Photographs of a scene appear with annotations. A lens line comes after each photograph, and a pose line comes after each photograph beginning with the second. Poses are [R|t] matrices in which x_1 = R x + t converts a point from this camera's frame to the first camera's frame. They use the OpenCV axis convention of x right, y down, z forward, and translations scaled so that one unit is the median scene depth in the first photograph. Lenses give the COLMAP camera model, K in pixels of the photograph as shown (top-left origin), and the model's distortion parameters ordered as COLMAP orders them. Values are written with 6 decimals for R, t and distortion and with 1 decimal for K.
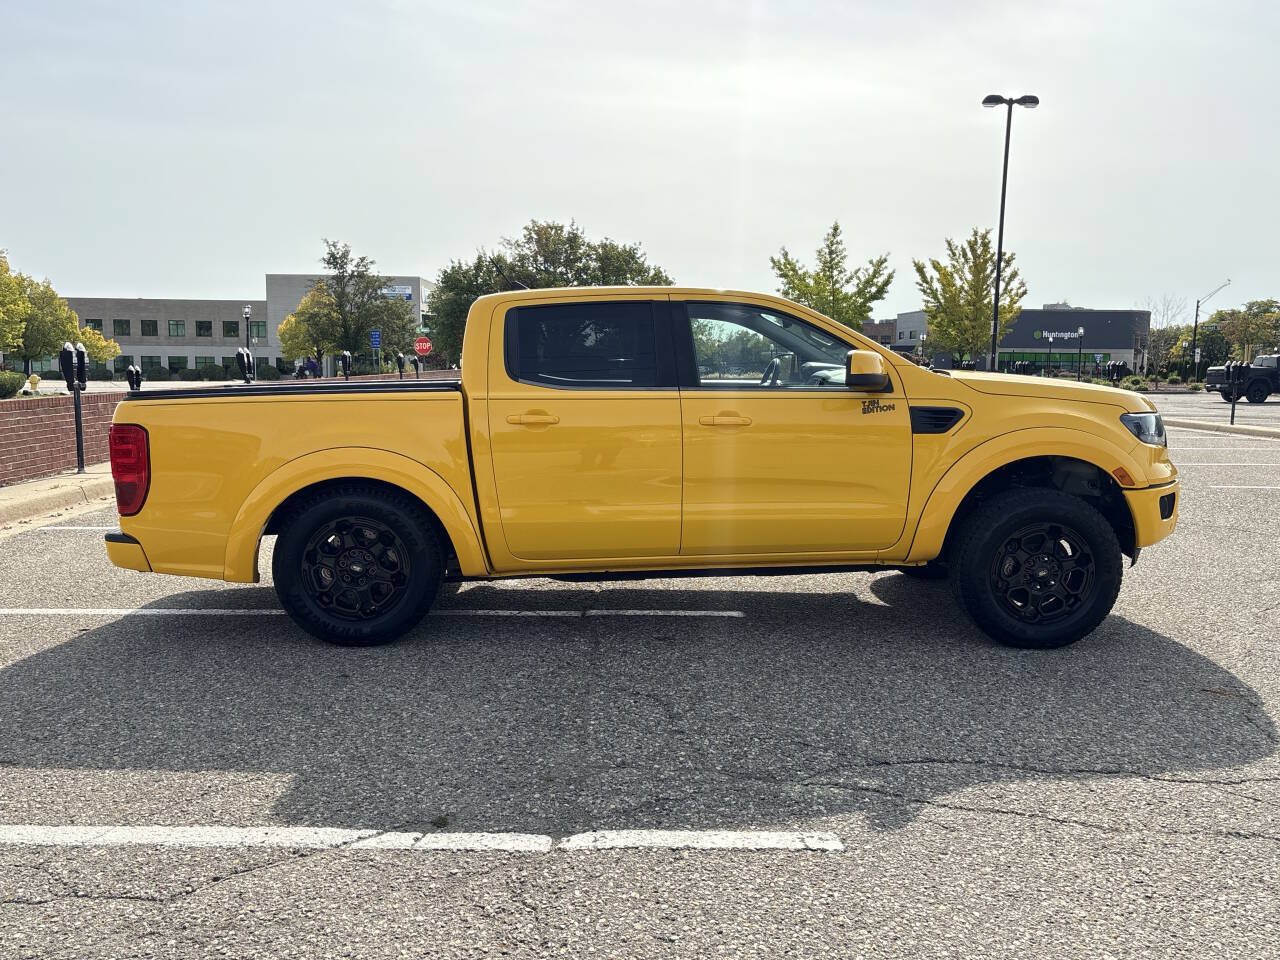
lens RADIAL K [[1630.4, 0, 640.0], [0, 1630.4, 480.0], [0, 0, 1]] dist [0.177183, -0.592097]
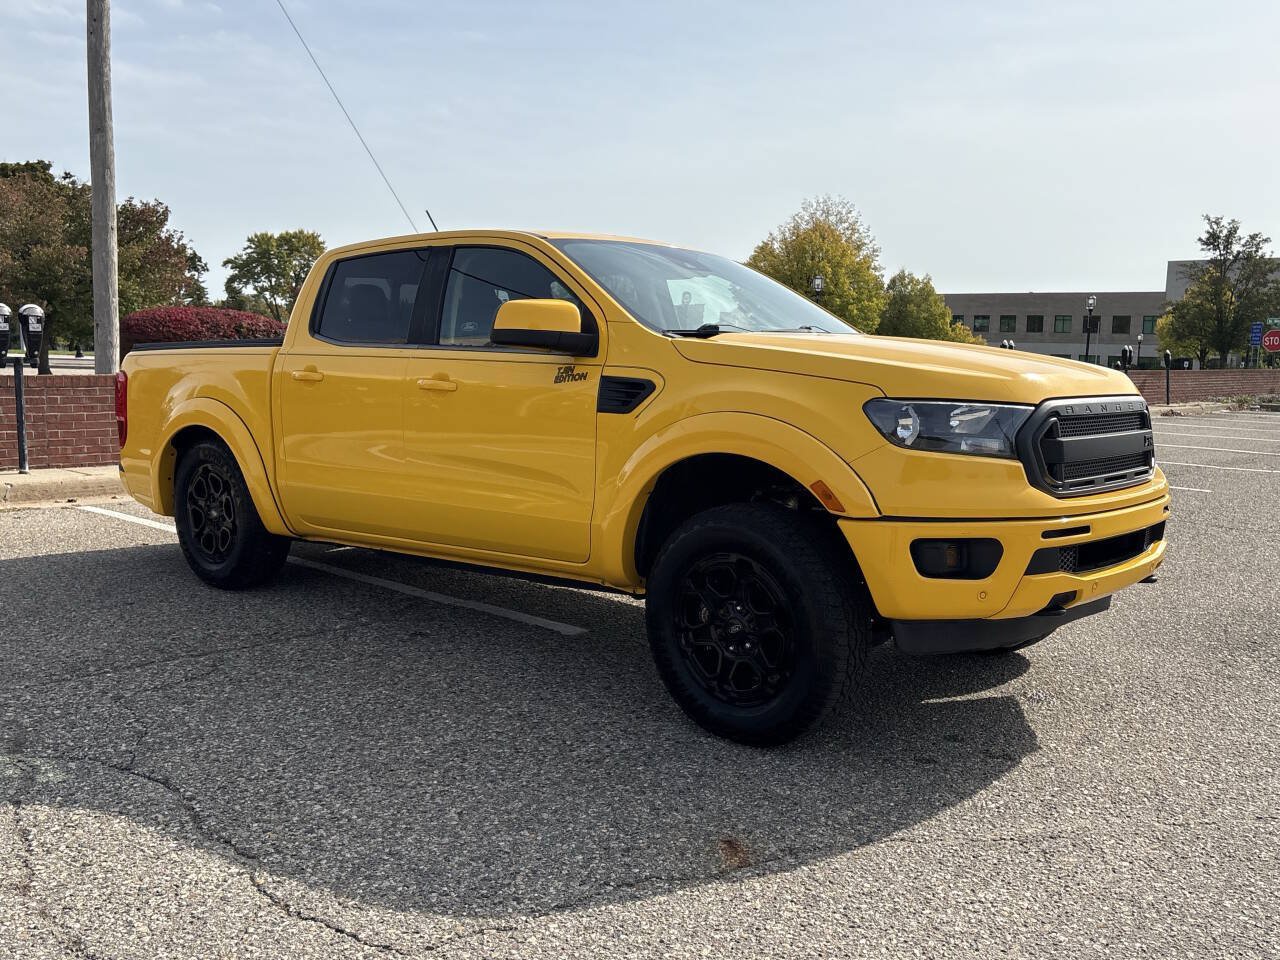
lens RADIAL K [[1702.1, 0, 647.7], [0, 1702.1, 482.6], [0, 0, 1]] dist [0.171746, -0.556045]
pose [[0.499554, 0.069492, -0.863491, 0.456805], [-0.090108, 0.995539, 0.027989, -0.010751], [0.861584, 0.063825, 0.503587, 0.339603]]
